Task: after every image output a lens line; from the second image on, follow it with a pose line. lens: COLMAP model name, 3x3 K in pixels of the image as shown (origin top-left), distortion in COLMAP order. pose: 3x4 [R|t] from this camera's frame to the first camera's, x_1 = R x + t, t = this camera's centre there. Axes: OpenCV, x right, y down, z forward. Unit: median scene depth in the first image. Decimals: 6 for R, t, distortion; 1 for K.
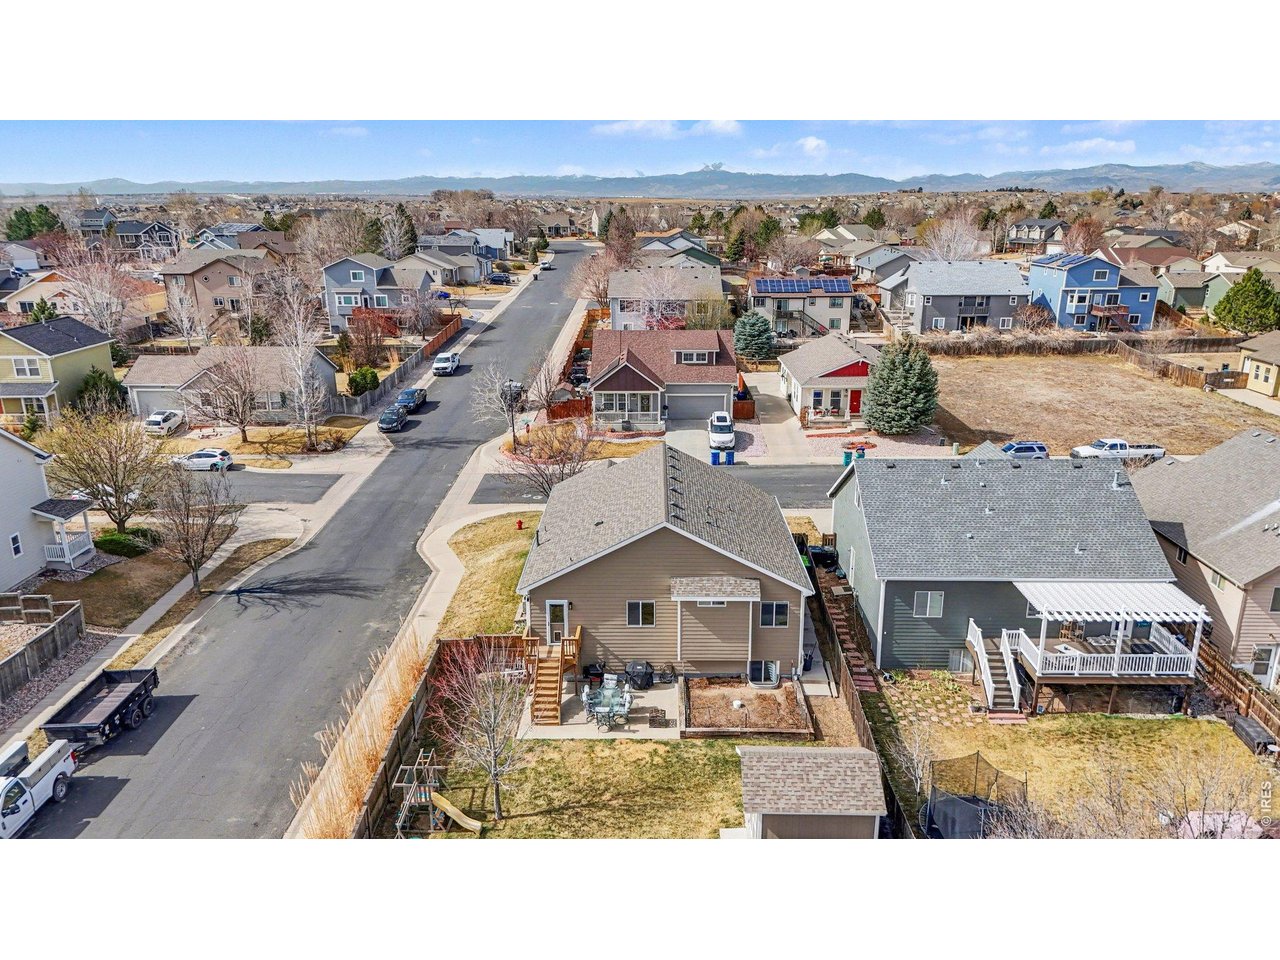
lens RADIAL K [[967.4, 0, 644.3], [0, 967.4, 484.4], [0, 0, 1]] dist [0.044862, -0.030764]
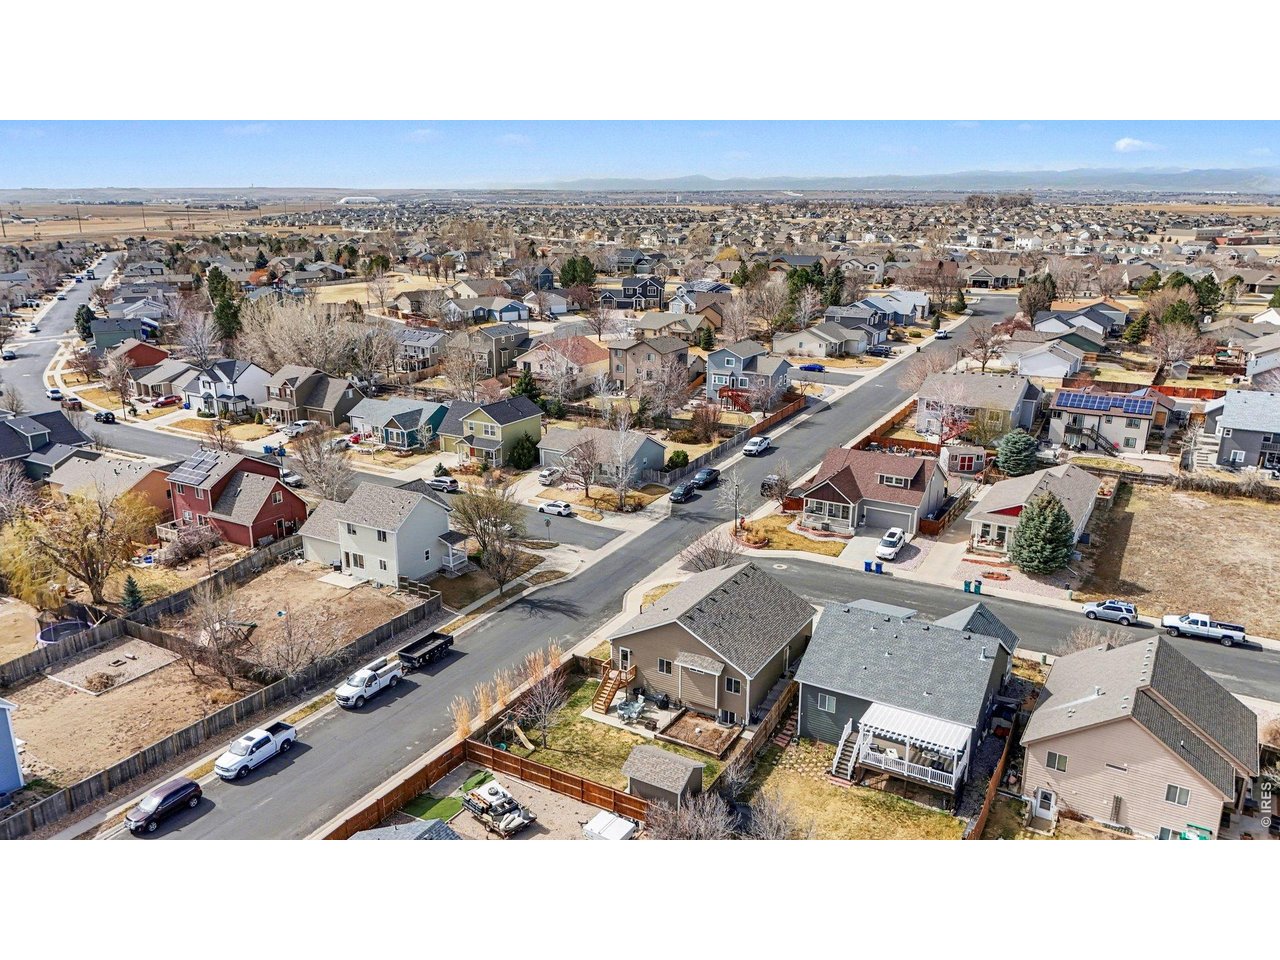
lens RADIAL K [[967.4, 0, 643.2], [0, 967.4, 479.0], [0, 0, 1]] dist [0.044862, -0.030764]
pose [[0.863387, 0.143611, -0.483672, 0.424495], [-0.142999, 0.988978, 0.038383, -0.147967], [0.483853, 0.036026, 0.874408, -0.321404]]
